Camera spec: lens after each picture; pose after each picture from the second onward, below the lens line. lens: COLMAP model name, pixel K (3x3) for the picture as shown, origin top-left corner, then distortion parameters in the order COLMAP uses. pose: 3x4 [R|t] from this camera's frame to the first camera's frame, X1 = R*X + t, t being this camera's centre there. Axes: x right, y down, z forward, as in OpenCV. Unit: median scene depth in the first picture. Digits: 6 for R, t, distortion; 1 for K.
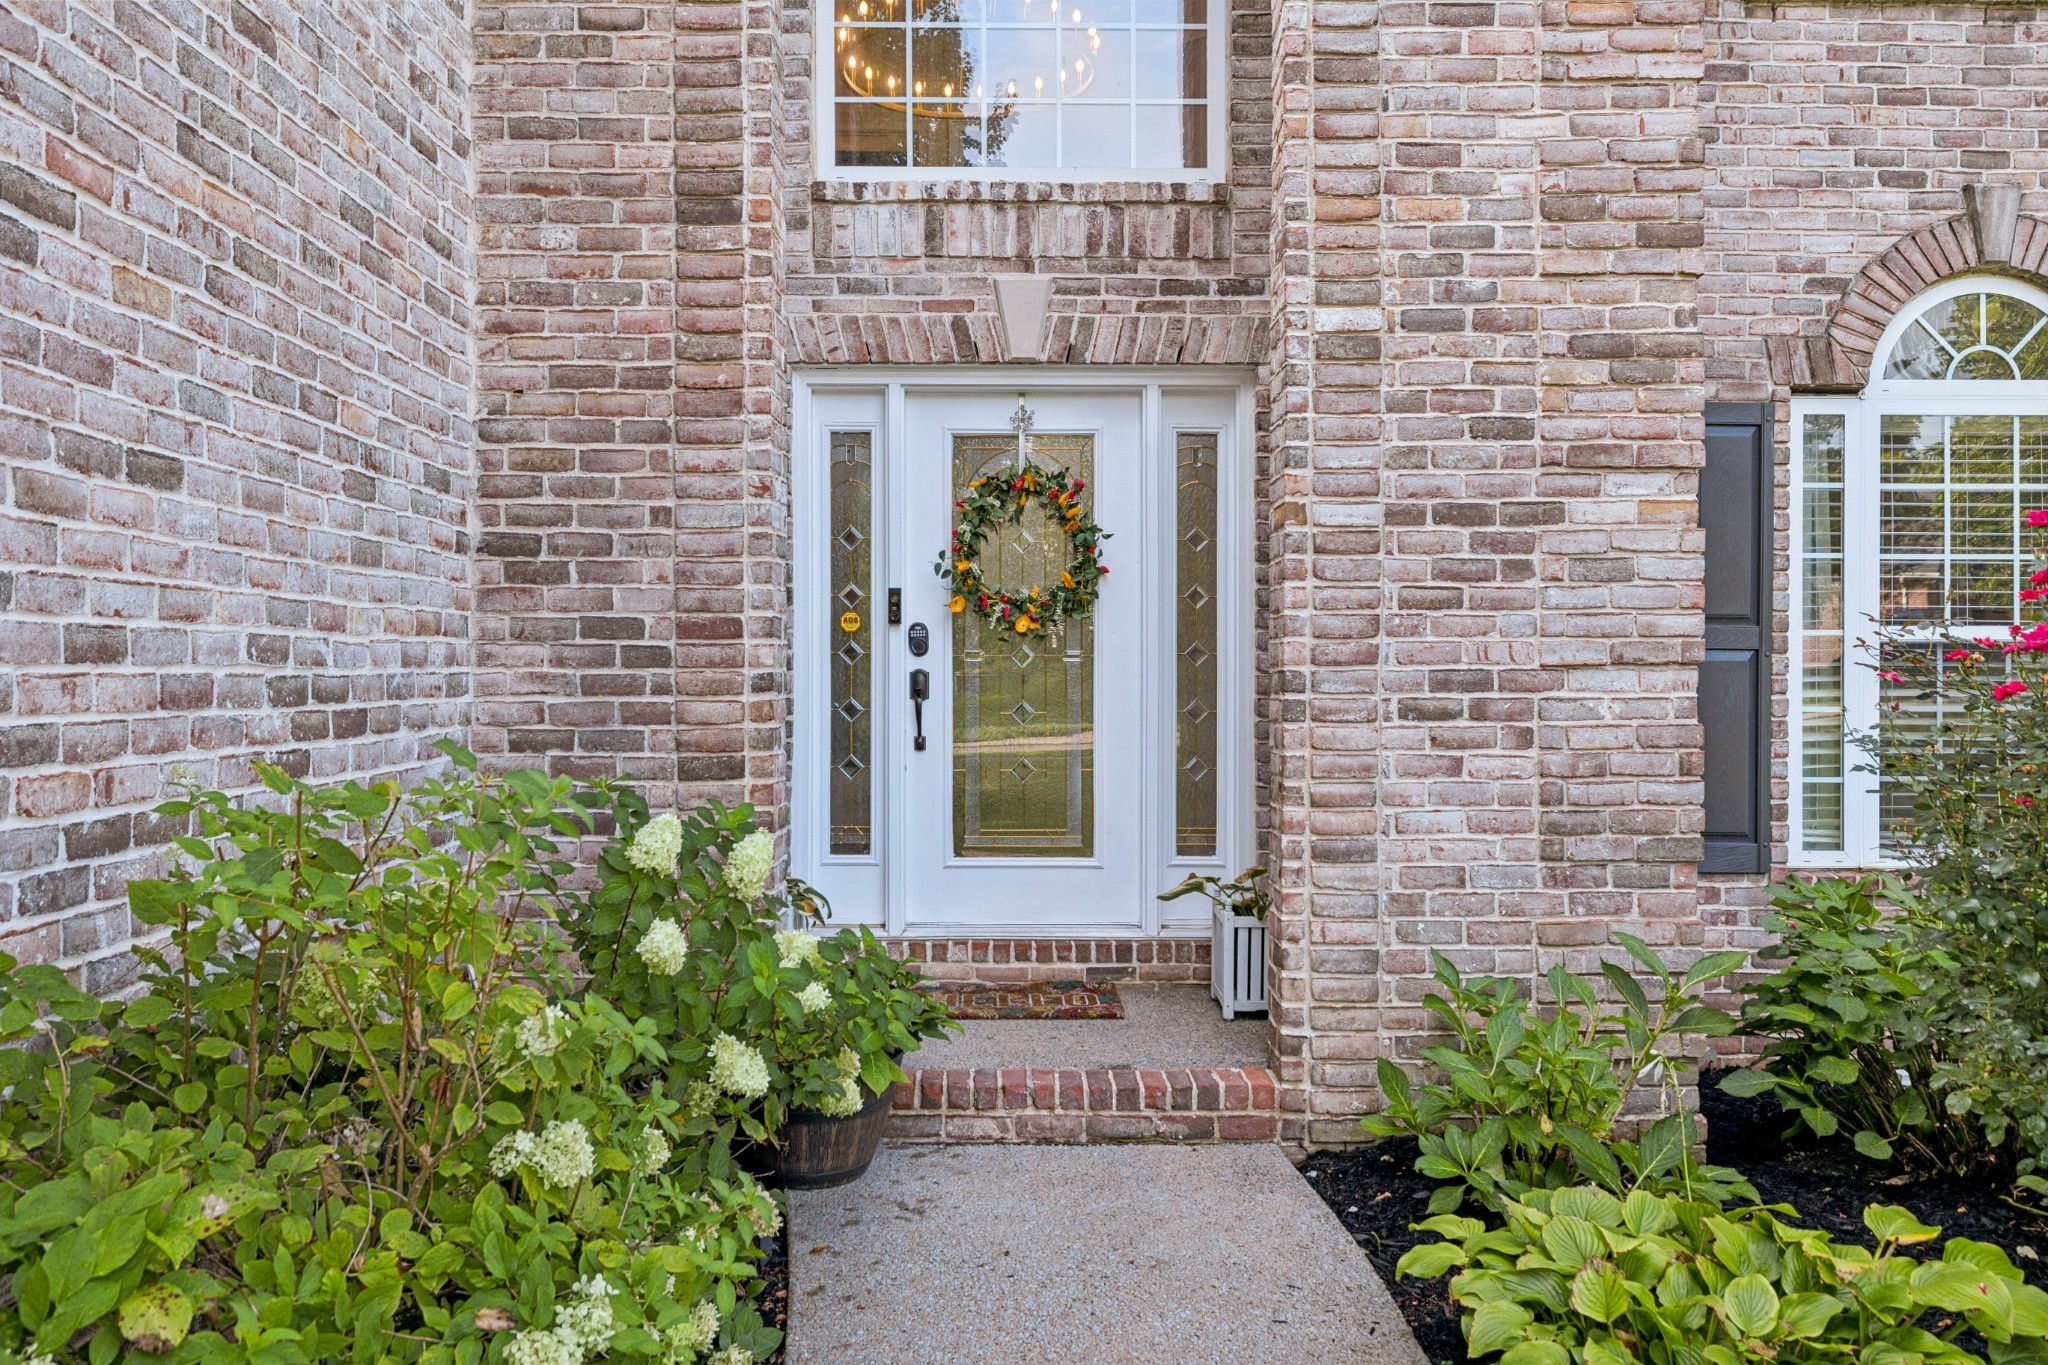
lens RADIAL K [[1591.2, 0, 1024.9], [0, 1591.2, 672.1], [0, 0, 1]] dist [0.004974, -0.002038]
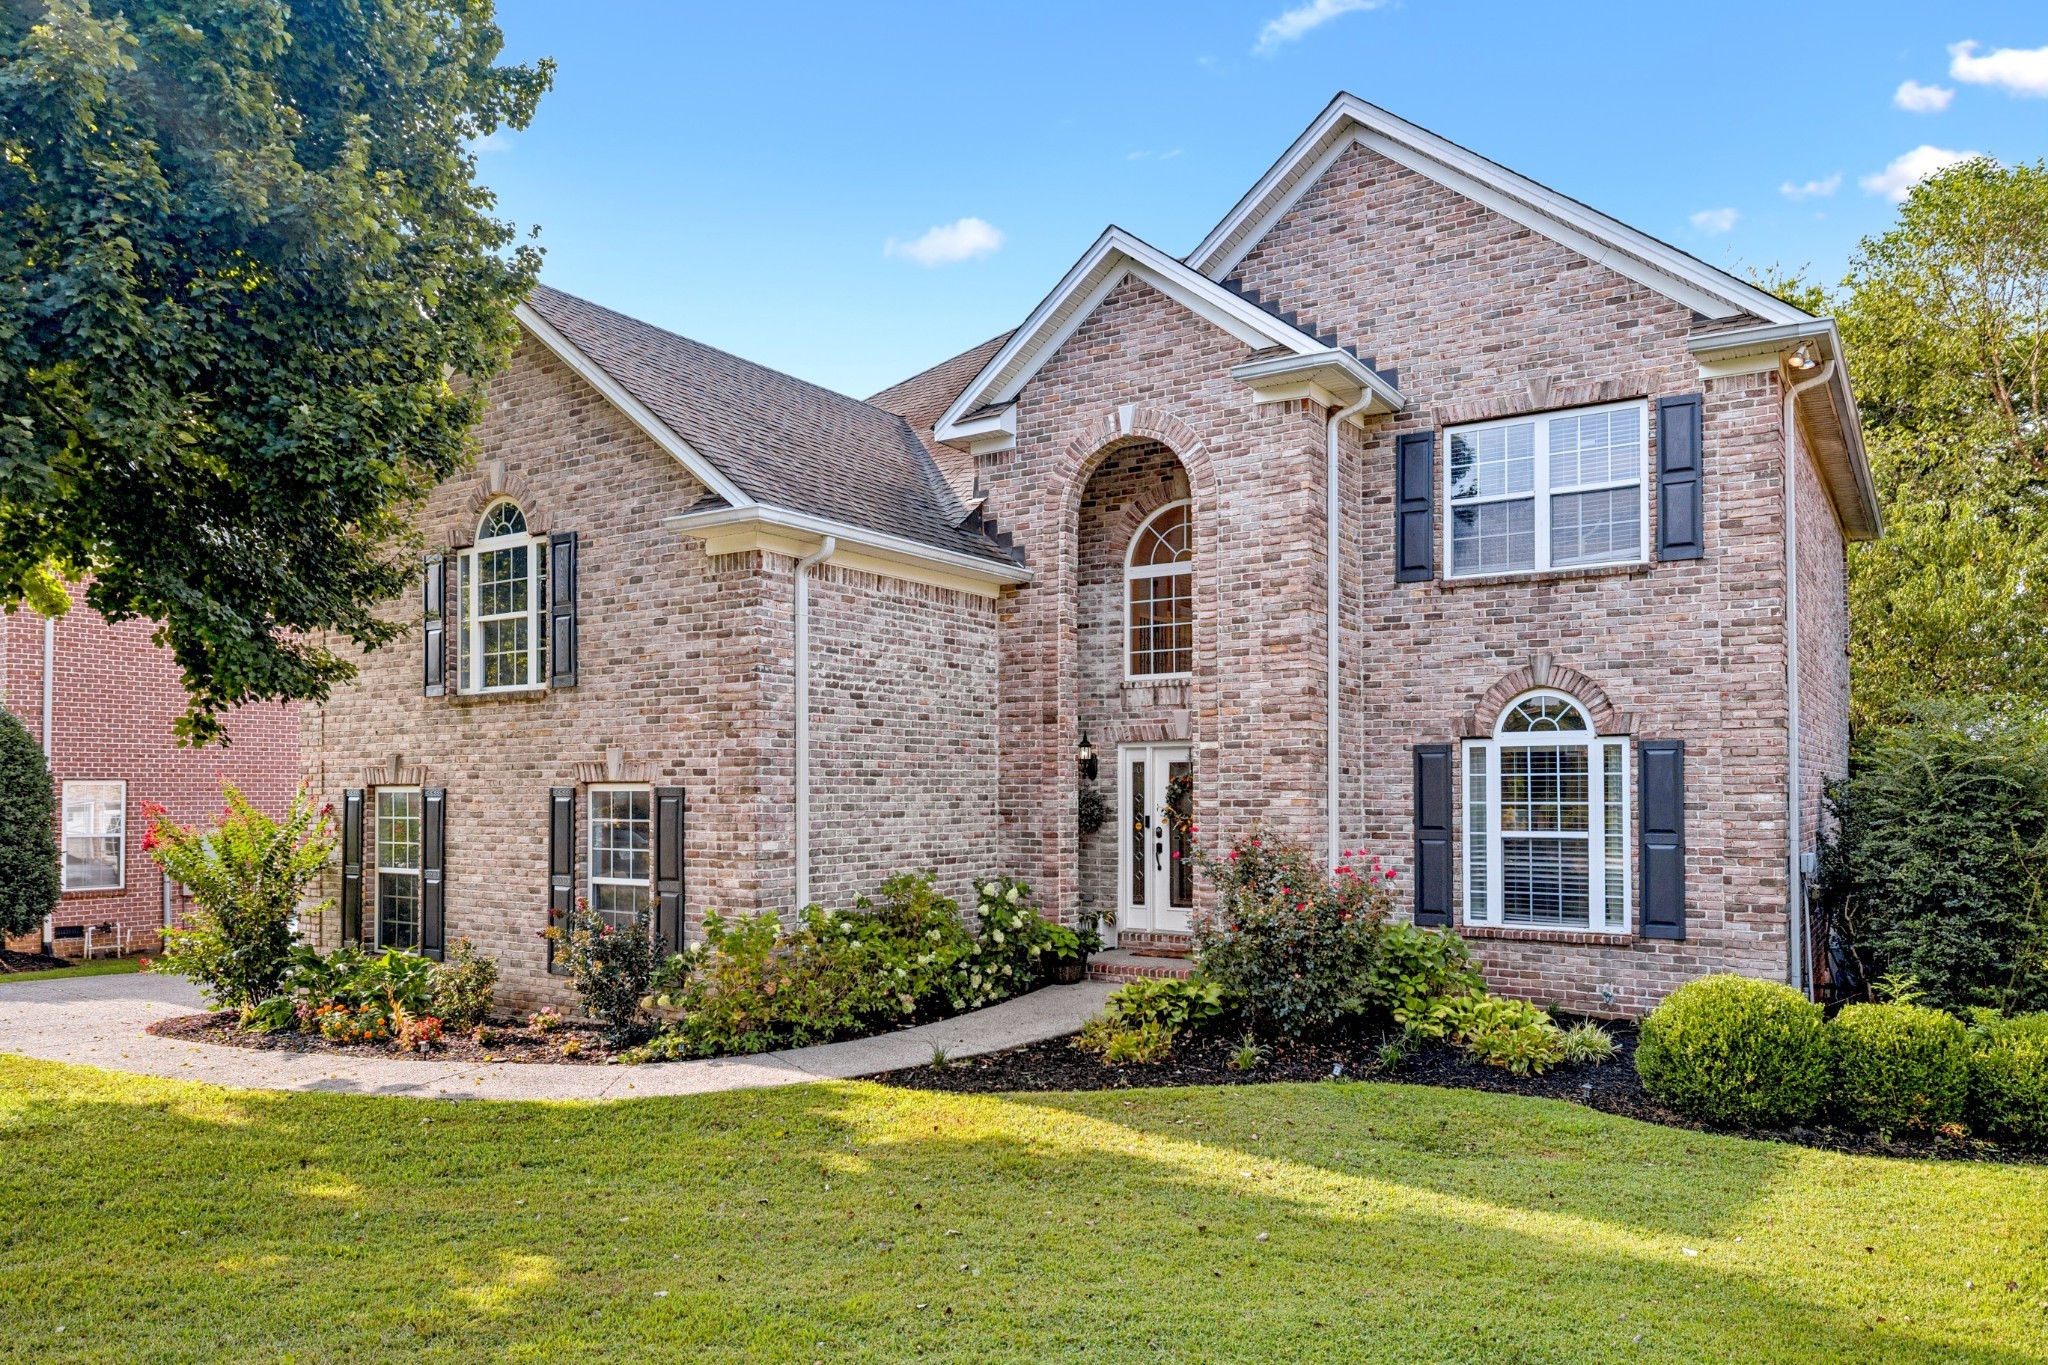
lens RADIAL K [[1591.2, 0, 1022.5], [0, 1591.2, 689.8], [0, 0, 1]] dist [0.004974, -0.002038]
pose [[0.810613, -0.038320, -0.584326, 1.843412], [0.006990, 0.998419, -0.055780, -0.152971], [0.585540, 0.041132, 0.809599, -1.950460]]
